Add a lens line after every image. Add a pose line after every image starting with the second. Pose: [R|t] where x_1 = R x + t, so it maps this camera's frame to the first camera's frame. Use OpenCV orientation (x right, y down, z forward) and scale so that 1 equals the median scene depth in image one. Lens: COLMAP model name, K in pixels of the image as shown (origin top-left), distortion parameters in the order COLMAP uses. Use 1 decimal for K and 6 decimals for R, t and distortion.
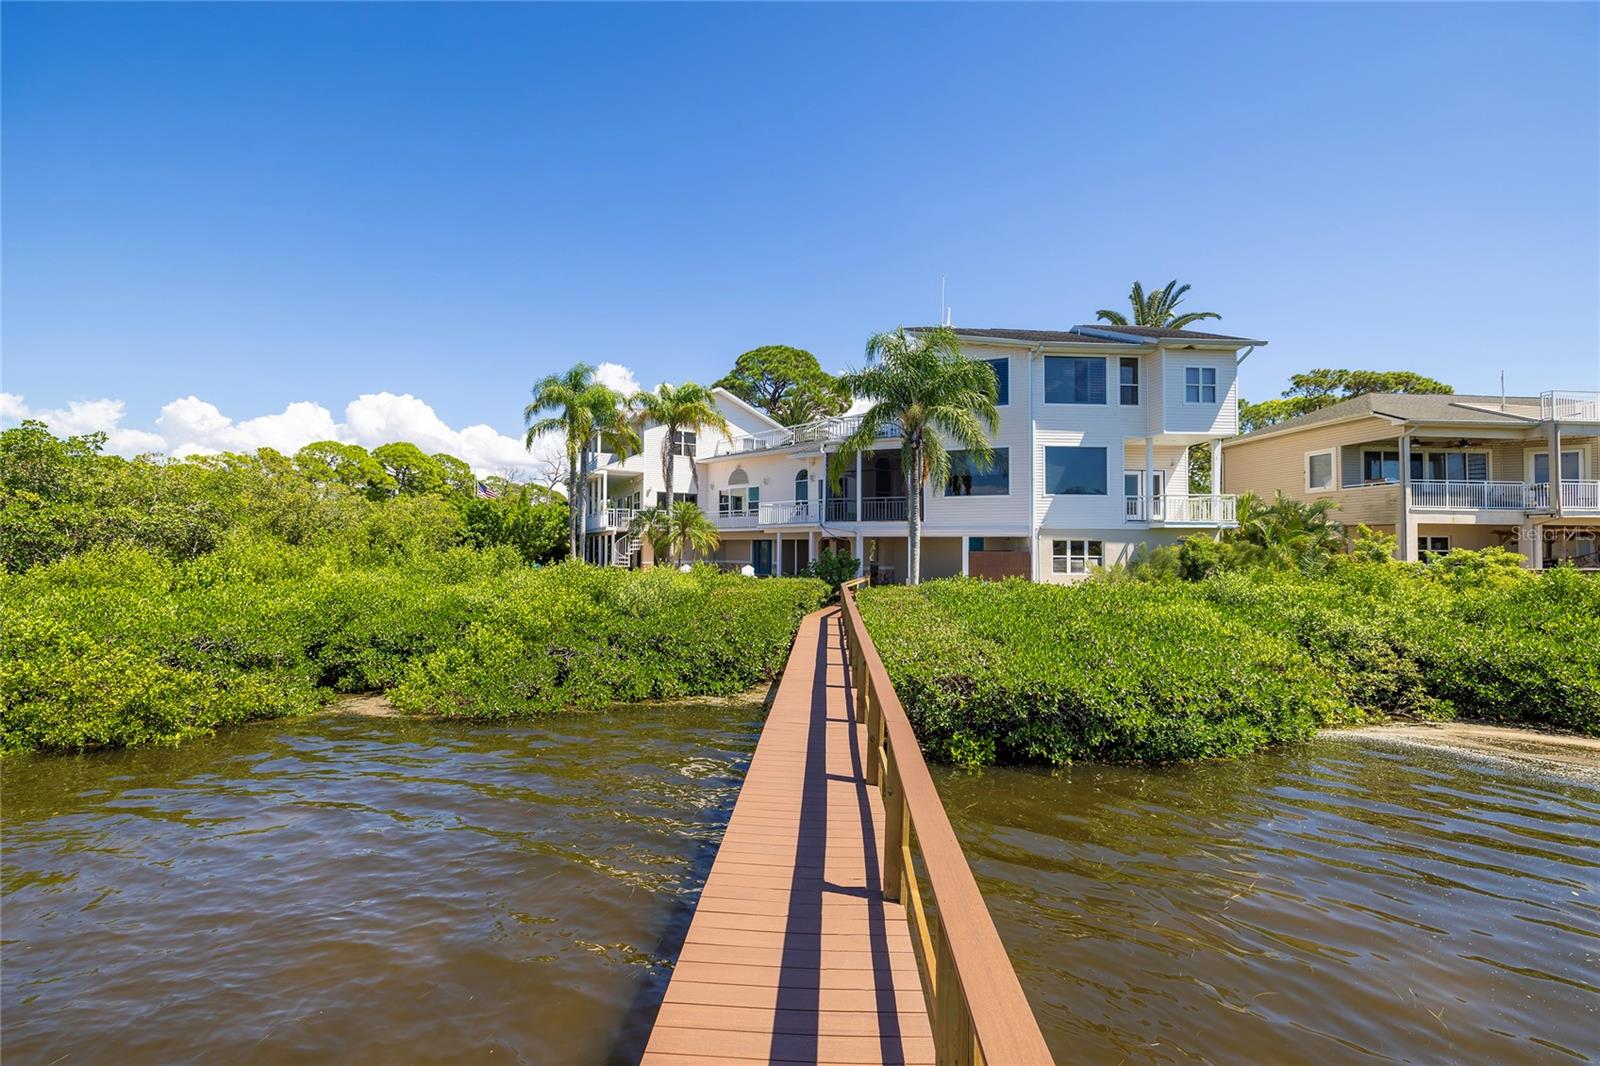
lens RADIAL K [[675.9, 0, 802.0], [0, 675.9, 518.8], [0, 0, 1]] dist [0.003420, -0.000242]
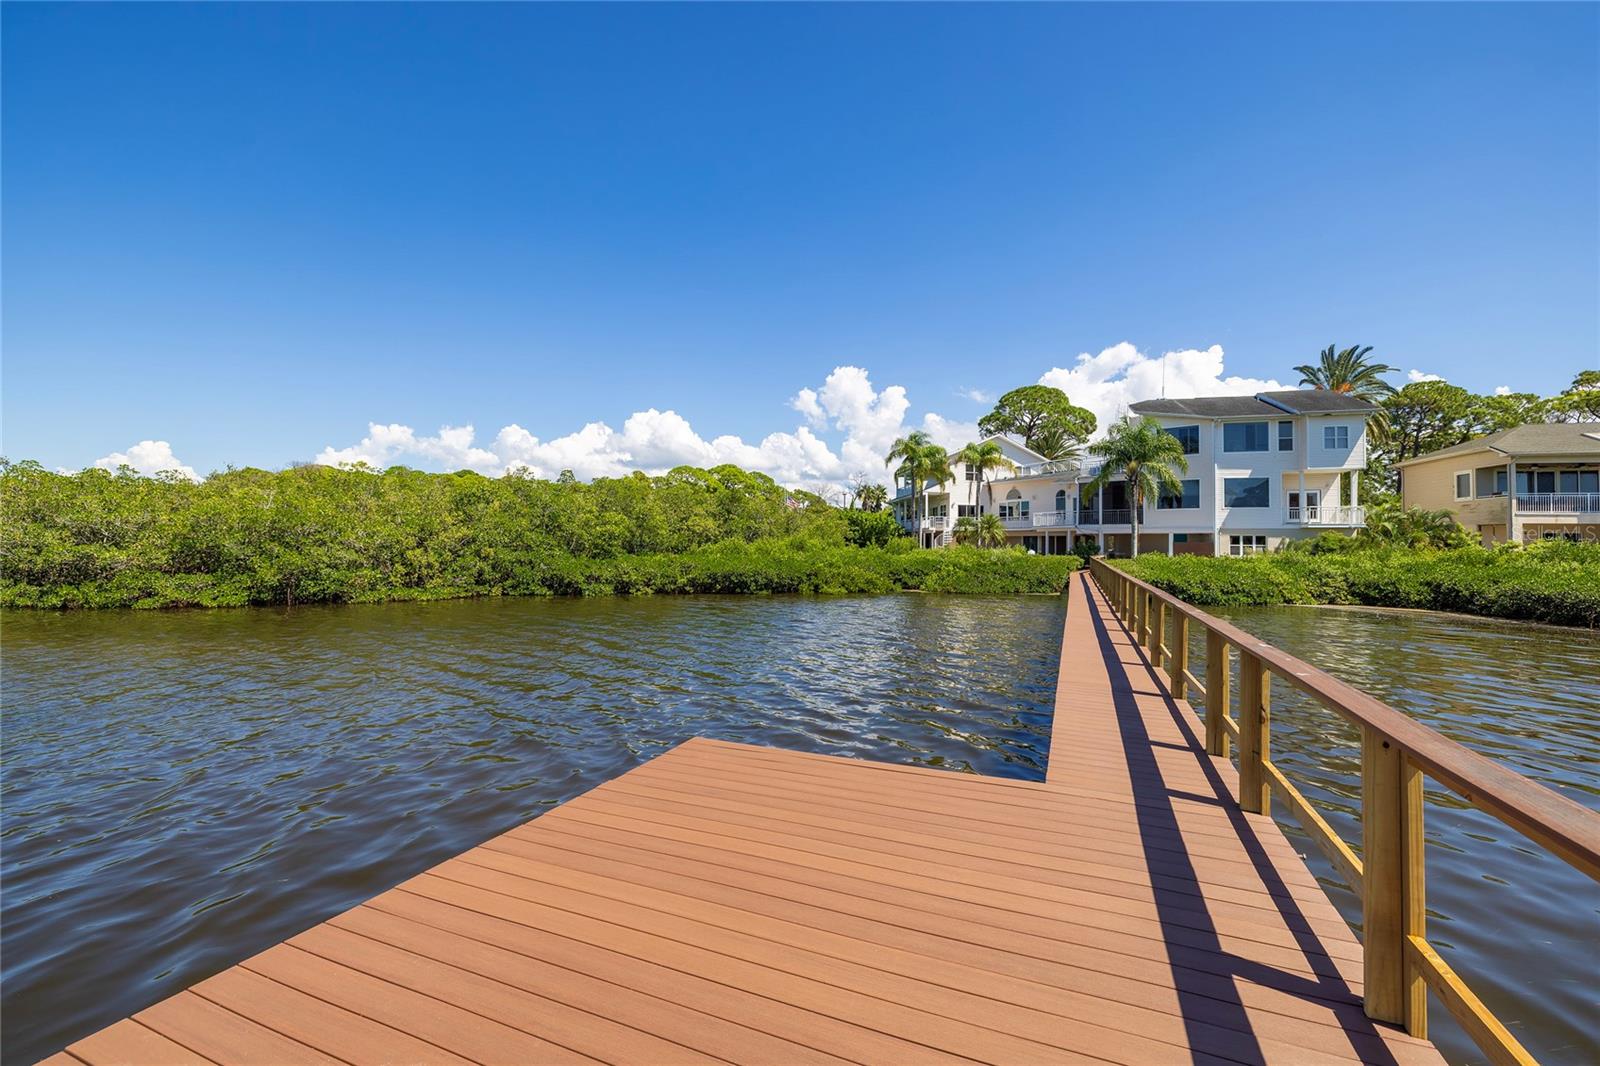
lens RADIAL K [[675.9, 0, 791.1], [0, 675.9, 525.5], [0, 0, 1]] dist [0.003420, -0.000242]
pose [[0.938826, -0.005265, -0.344352, -0.062417], [0.009459, 0.999900, 0.010500, -0.019264], [0.344263, -0.013115, 0.938782, -0.884245]]
